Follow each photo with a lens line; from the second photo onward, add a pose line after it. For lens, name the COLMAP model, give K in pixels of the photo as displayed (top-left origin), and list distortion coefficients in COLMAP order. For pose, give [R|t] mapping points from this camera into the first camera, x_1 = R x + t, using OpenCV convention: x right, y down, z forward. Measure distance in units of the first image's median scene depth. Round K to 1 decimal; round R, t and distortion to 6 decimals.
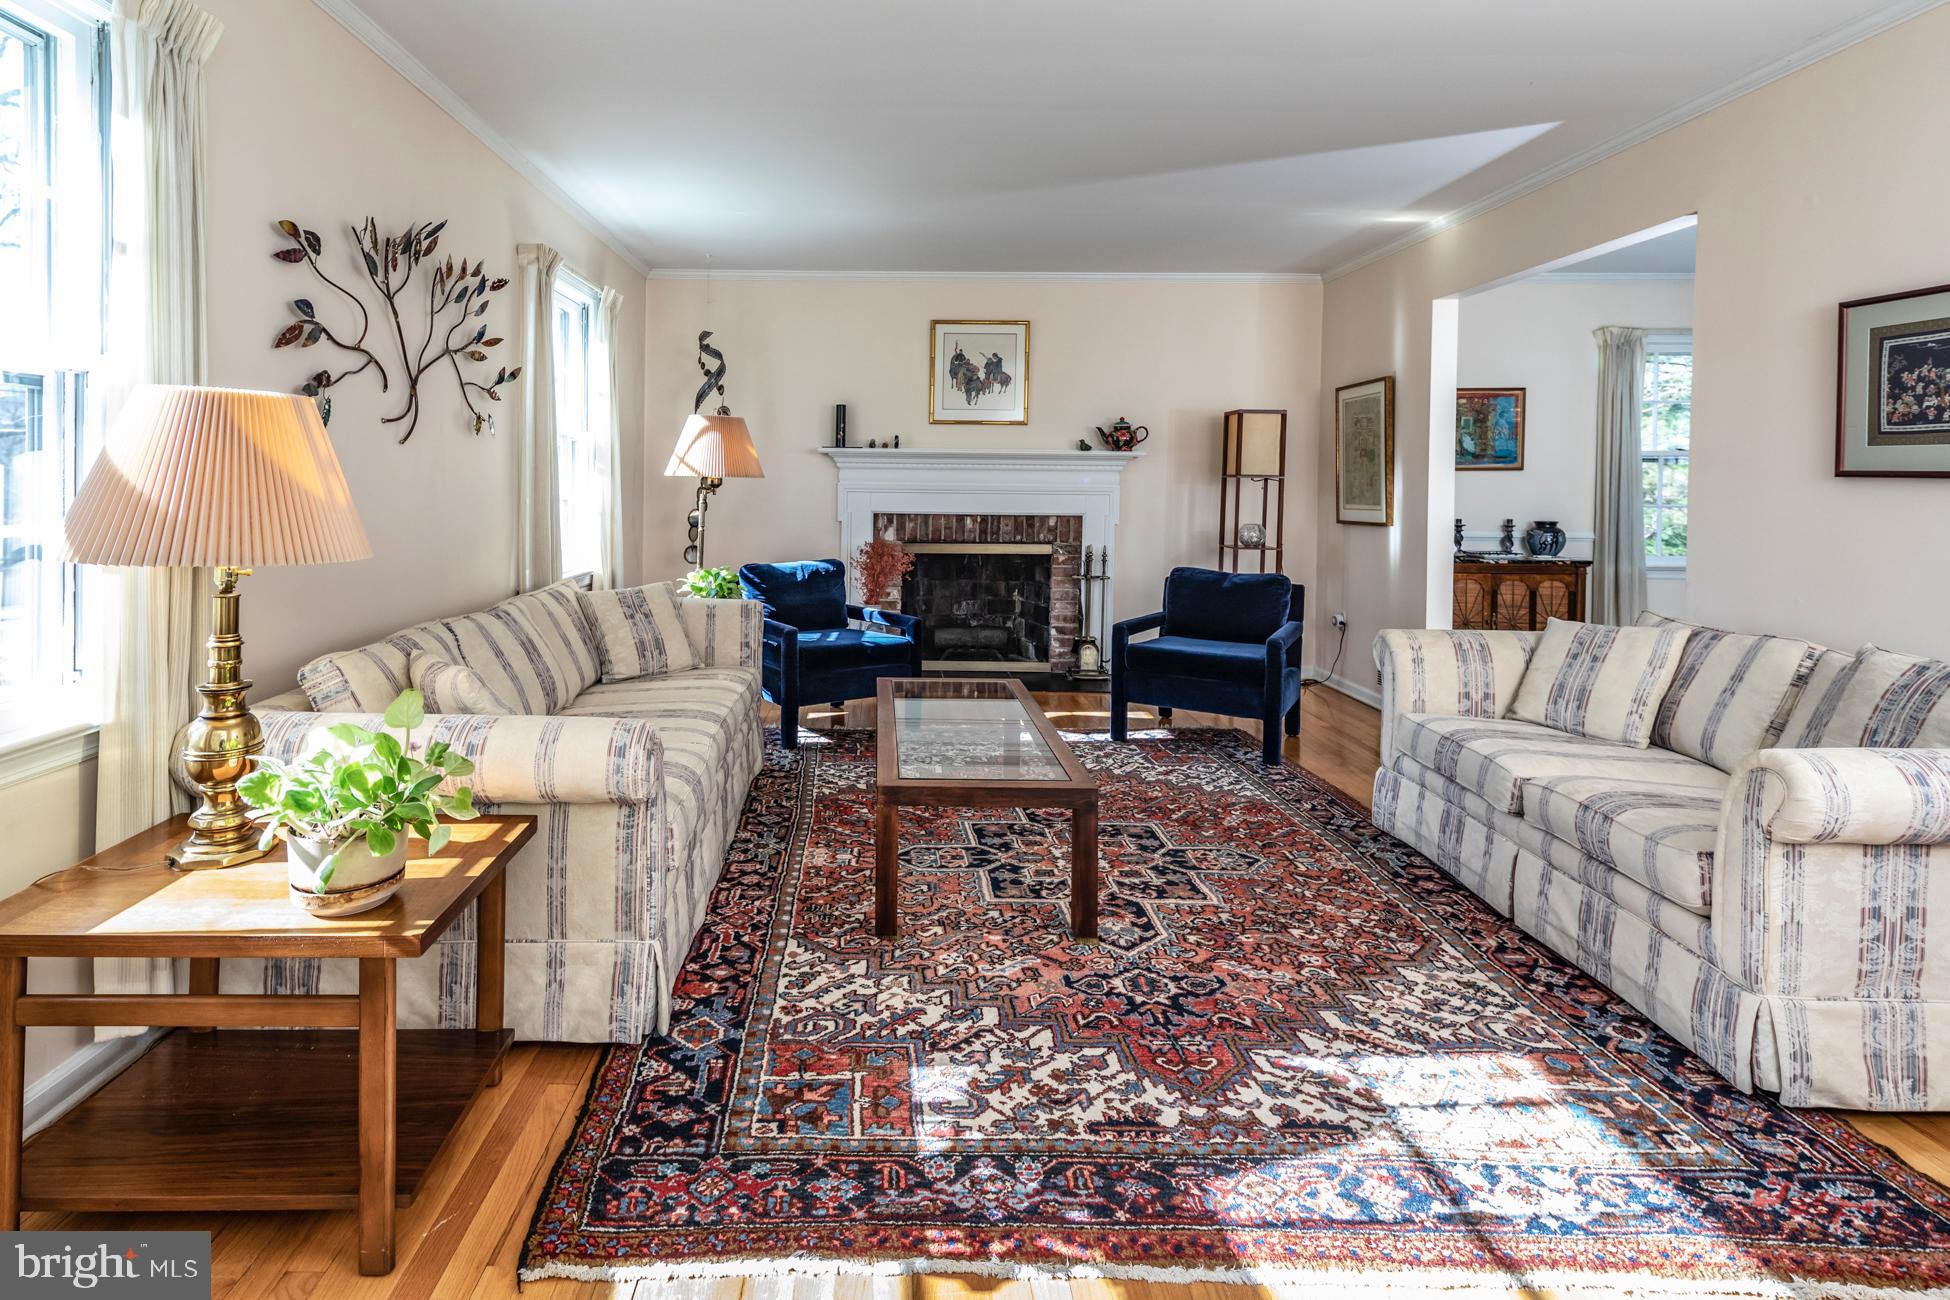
lens RADIAL K [[950.6, 0, 878.9], [0, 950.6, 503.6], [0, 0, 1]] dist [0.031734, -0.006830]
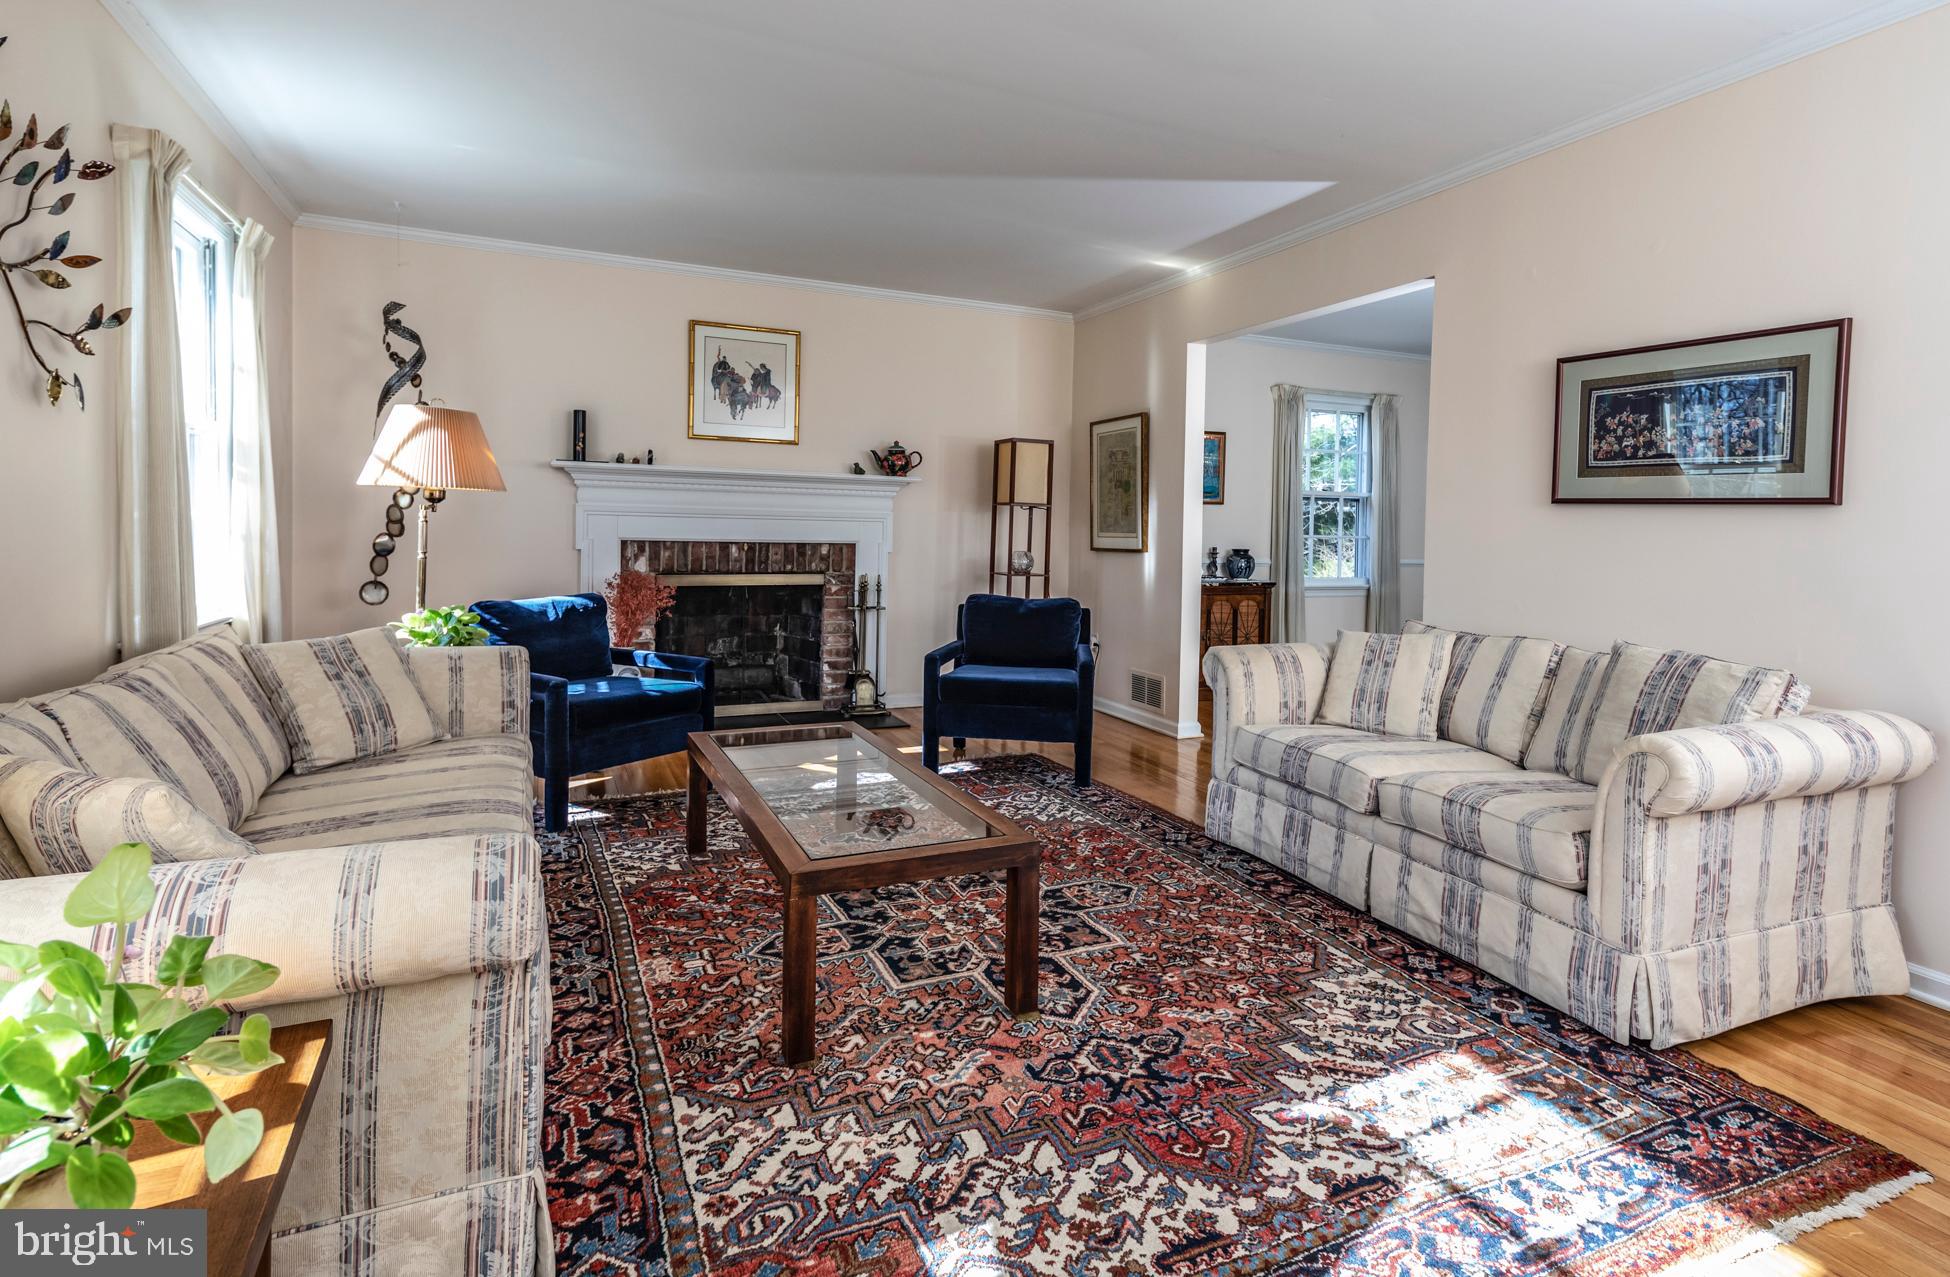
lens RADIAL K [[962.0, 0, 985.4], [0, 962.0, 554.2], [0, 0, 1]] dist [0.028687, -0.005222]
pose [[0.913208, -0.003788, 0.407476, -0.149948], [-0.003273, 0.999856, 0.016628, 0.017840], [-0.407480, -0.016519, 0.913065, 0.185781]]
